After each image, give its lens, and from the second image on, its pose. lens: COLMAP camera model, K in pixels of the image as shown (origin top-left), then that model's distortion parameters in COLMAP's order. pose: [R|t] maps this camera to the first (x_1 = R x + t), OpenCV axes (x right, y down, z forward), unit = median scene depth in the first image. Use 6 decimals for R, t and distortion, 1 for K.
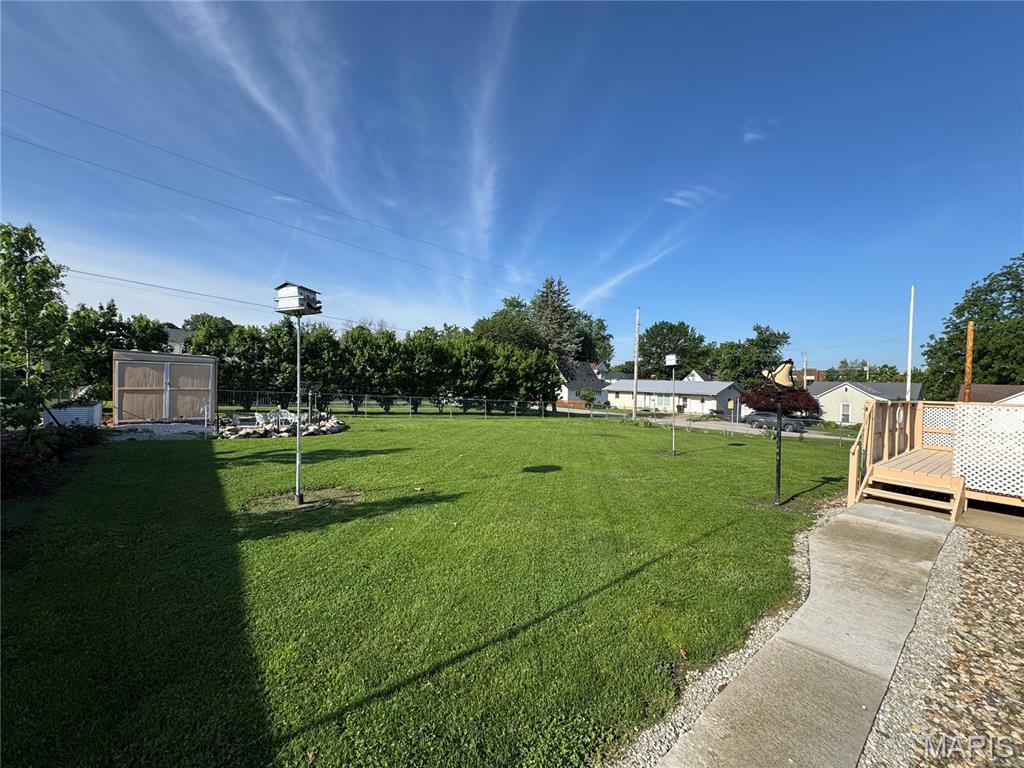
lens RADIAL K [[407.3, 0, 516.2], [0, 407.3, 392.7], [0, 0, 1]] dist [-0.001739, 0.000413]
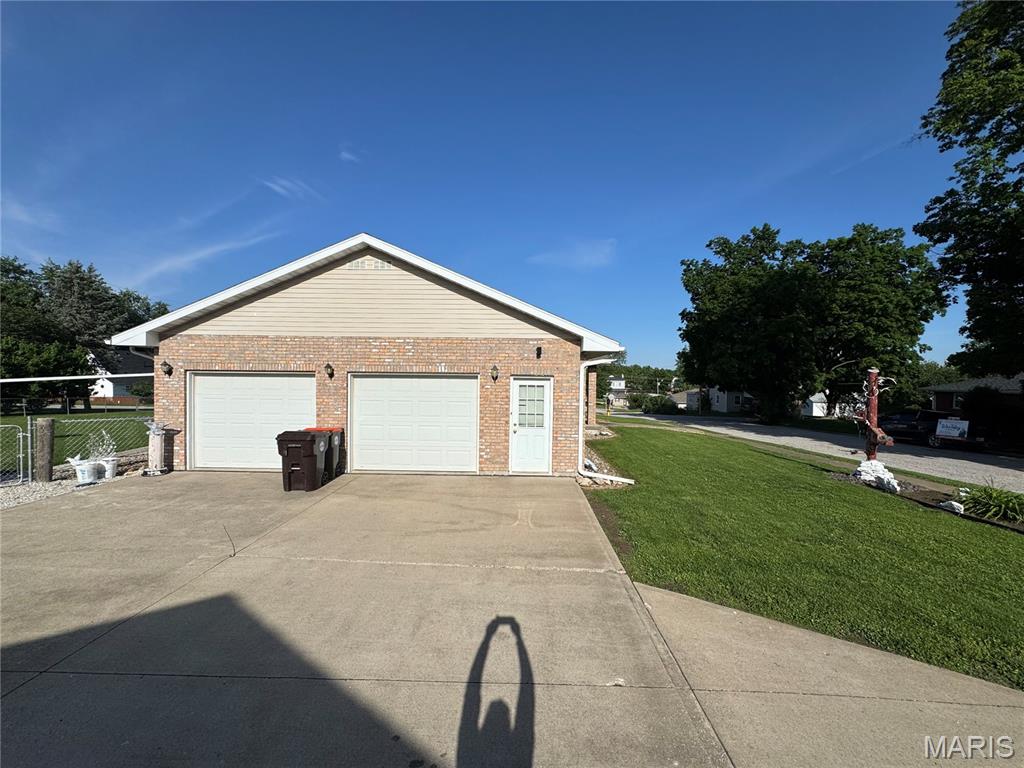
lens RADIAL K [[407.3, 0, 520.6], [0, 407.3, 383.4], [0, 0, 1]] dist [-0.001739, 0.000413]
pose [[0.623086, -0.025501, 0.781738, -0.016610], [0.024403, 0.999616, 0.013158, 0.000495], [-0.781773, 0.010878, 0.623469, -0.400068]]
